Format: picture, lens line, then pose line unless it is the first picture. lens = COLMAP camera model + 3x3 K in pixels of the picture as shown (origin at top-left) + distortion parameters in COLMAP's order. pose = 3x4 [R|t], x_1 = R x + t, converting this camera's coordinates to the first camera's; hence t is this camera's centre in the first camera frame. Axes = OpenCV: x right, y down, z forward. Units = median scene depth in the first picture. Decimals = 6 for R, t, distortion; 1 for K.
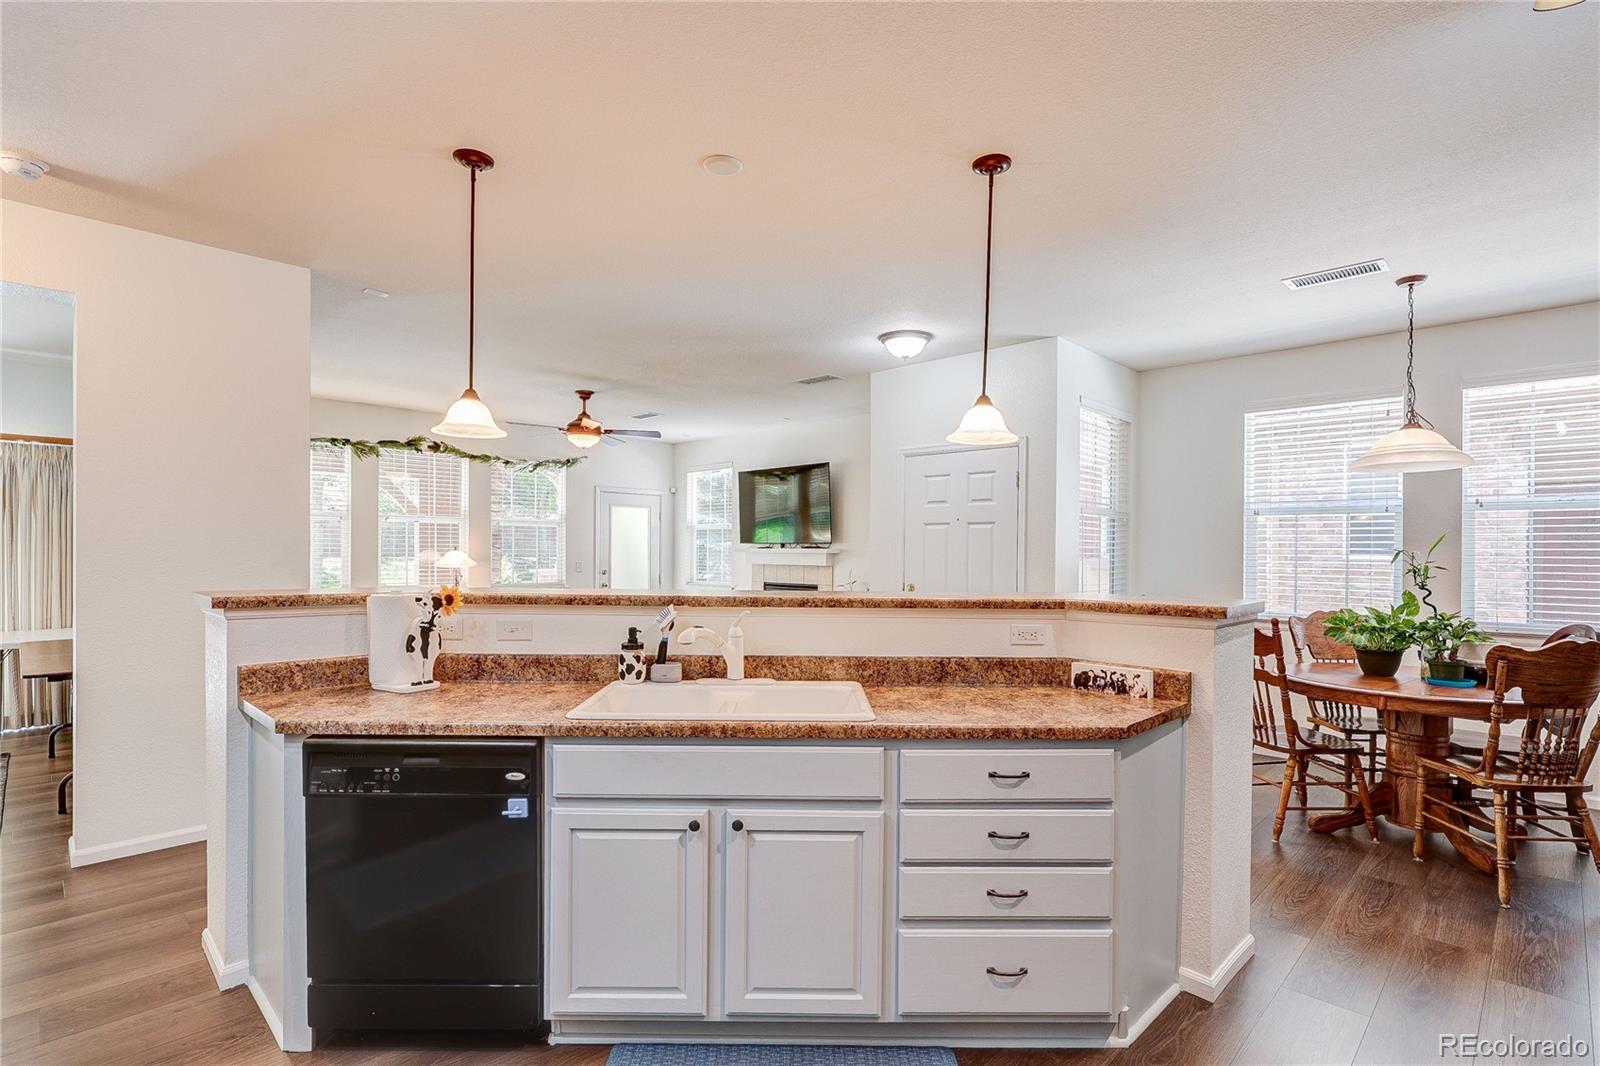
lens RADIAL K [[761.9, 0, 814.3], [0, 761.9, 551.3], [0, 0, 1]] dist [0.001768, 0.002396]
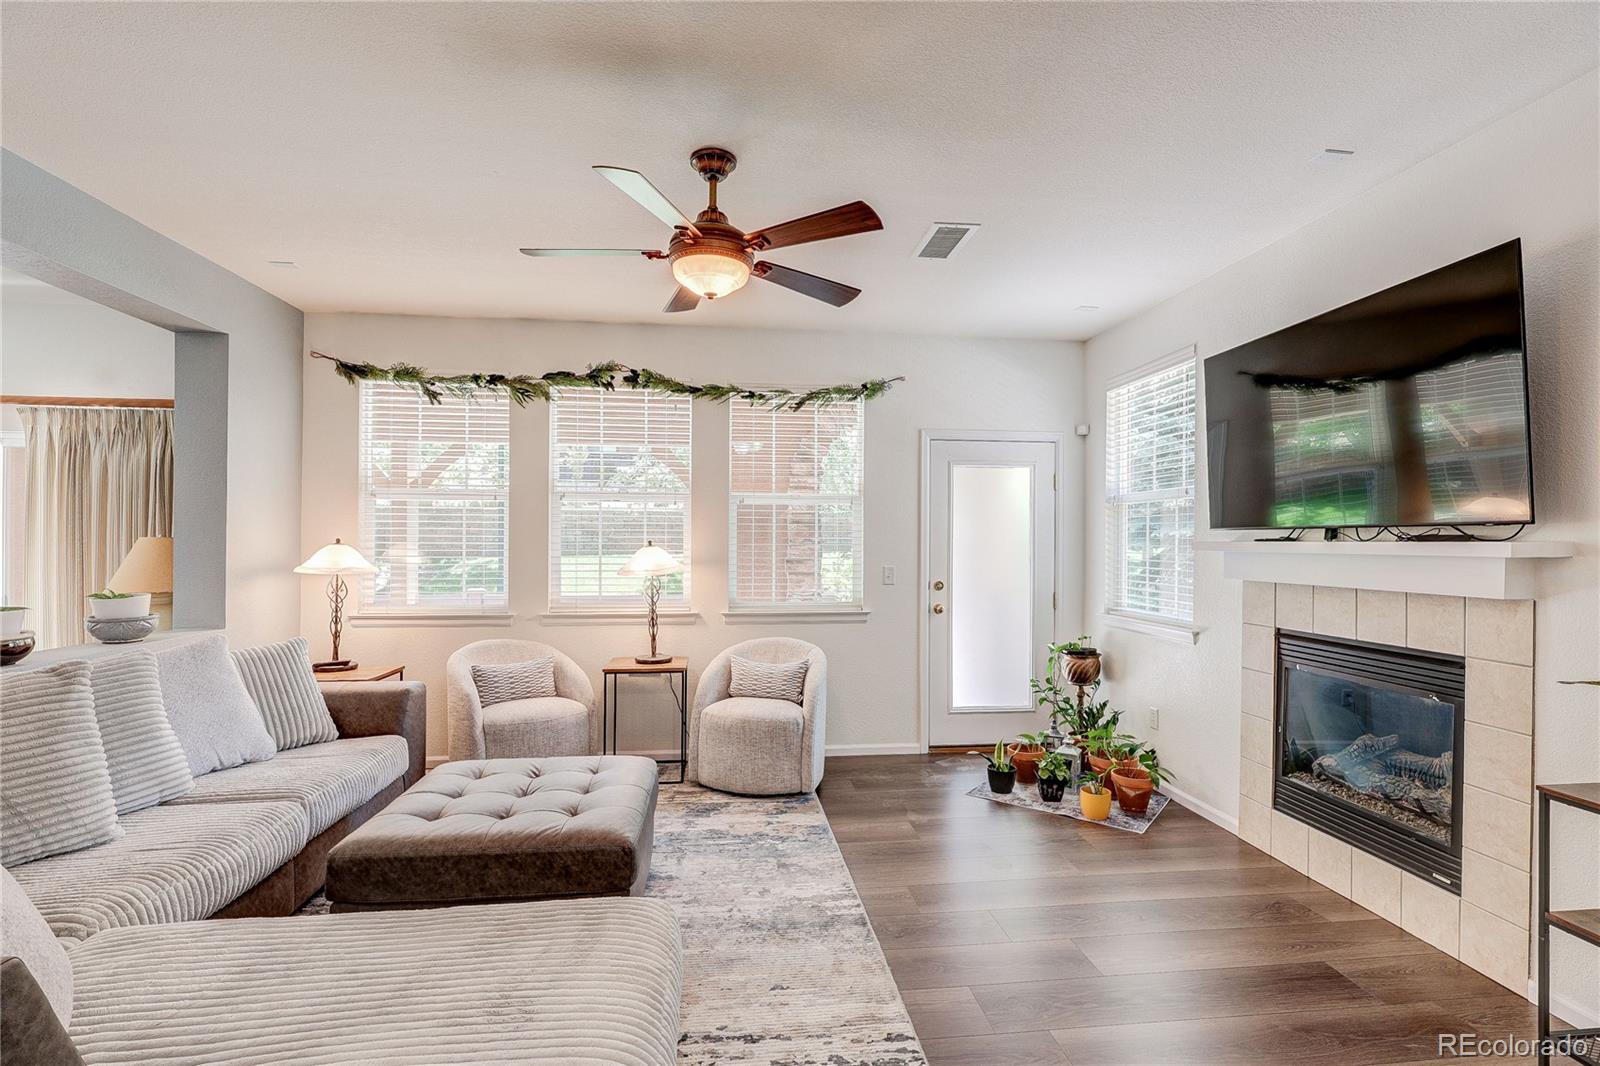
lens RADIAL K [[761.9, 0, 790.3], [0, 761.9, 538.1], [0, 0, 1]] dist [0.001768, 0.002396]
pose [[0.770390, -0.006210, -0.637542, -0.010342], [0.000695, 0.999960, -0.008901, -0.002908], [0.637572, 0.006415, 0.770364, 0.637354]]
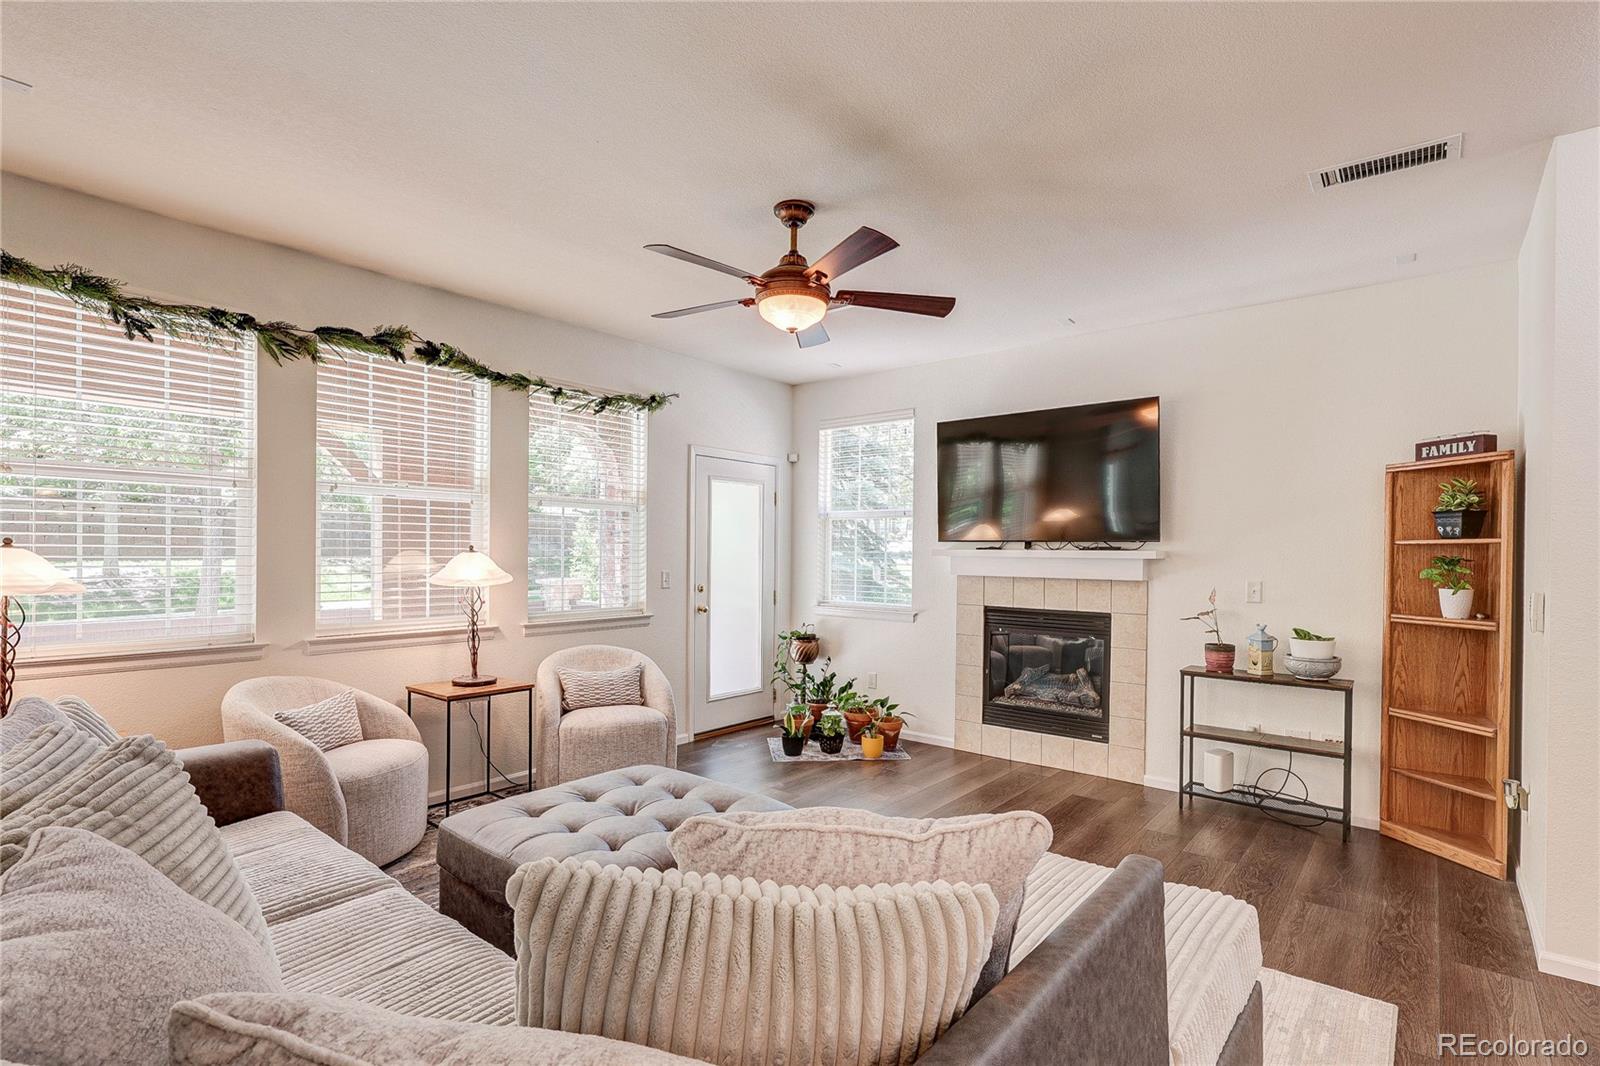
lens RADIAL K [[761.9, 0, 820.9], [0, 761.9, 543.9], [0, 0, 1]] dist [0.001768, 0.002396]
pose [[0.996647, 0.003888, 0.081731, -0.287907], [-0.003175, 0.999956, -0.008842, -0.003361], [-0.081761, 0.008553, 0.996615, 0.485773]]
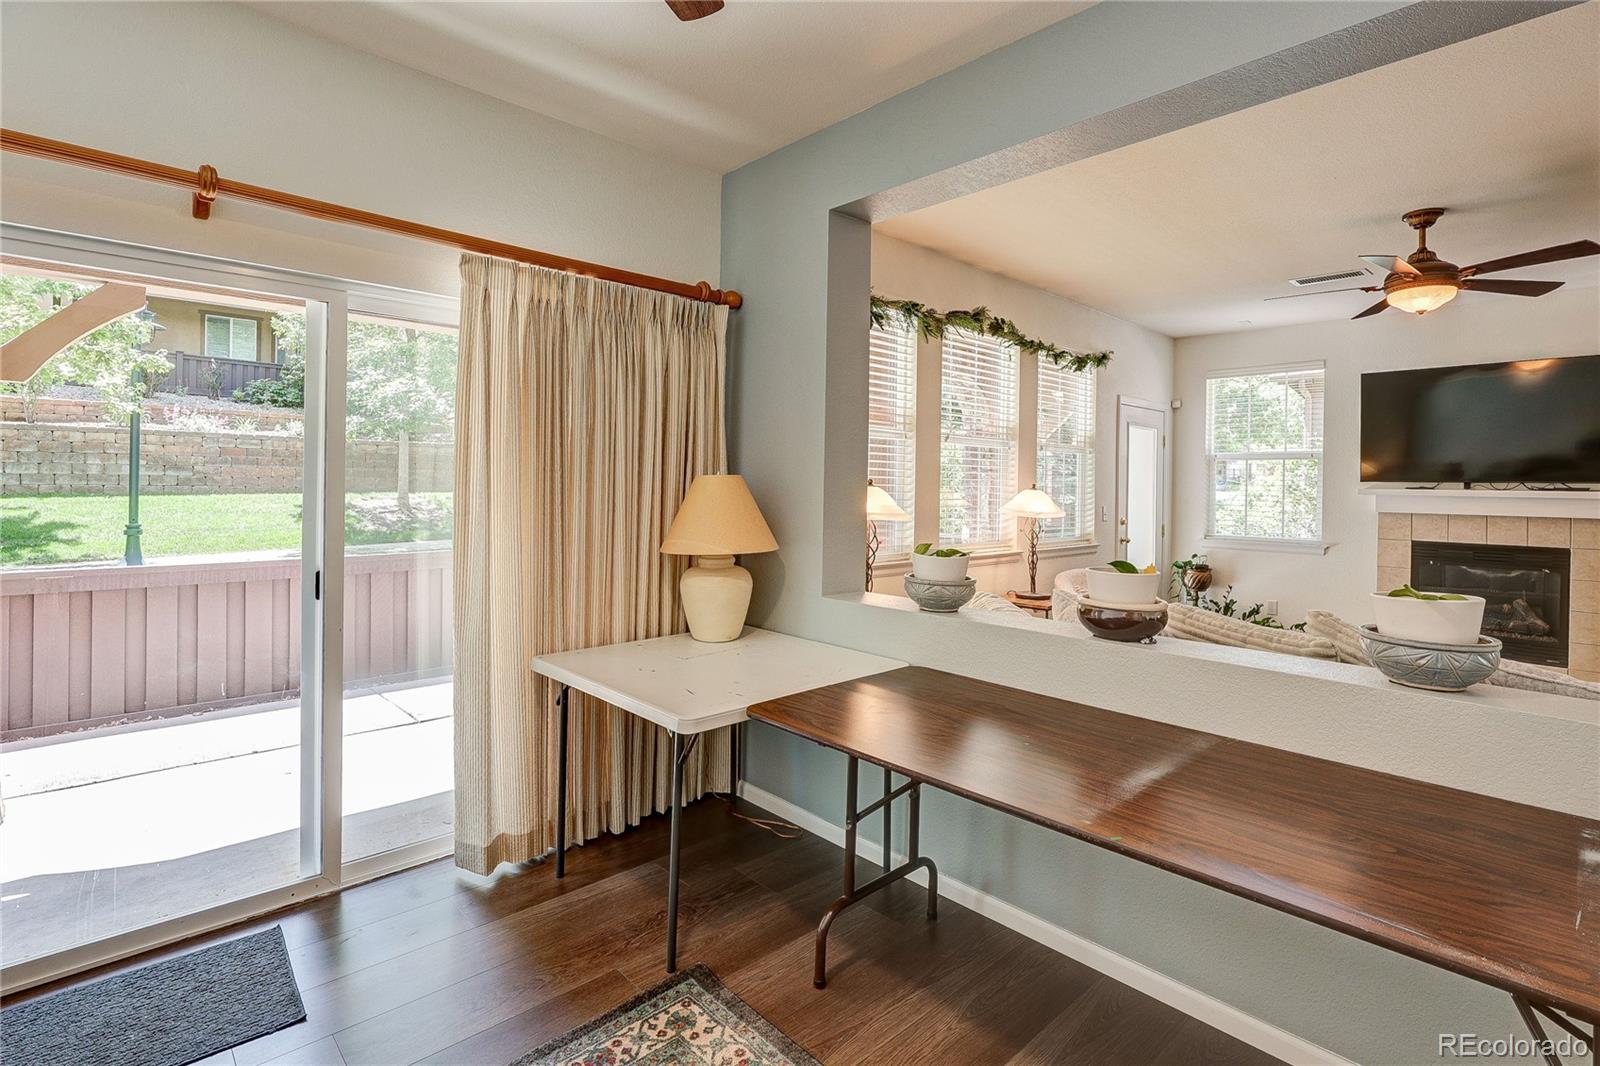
lens RADIAL K [[761.9, 0, 848.4], [0, 761.9, 475.2], [0, 0, 1]] dist [0.001768, 0.002396]
pose [[0.999002, 0.010059, -0.043521, -0.620460], [-0.010708, 0.999834, -0.014717, -0.001748], [0.043366, 0.015168, 0.998944, 0.374486]]
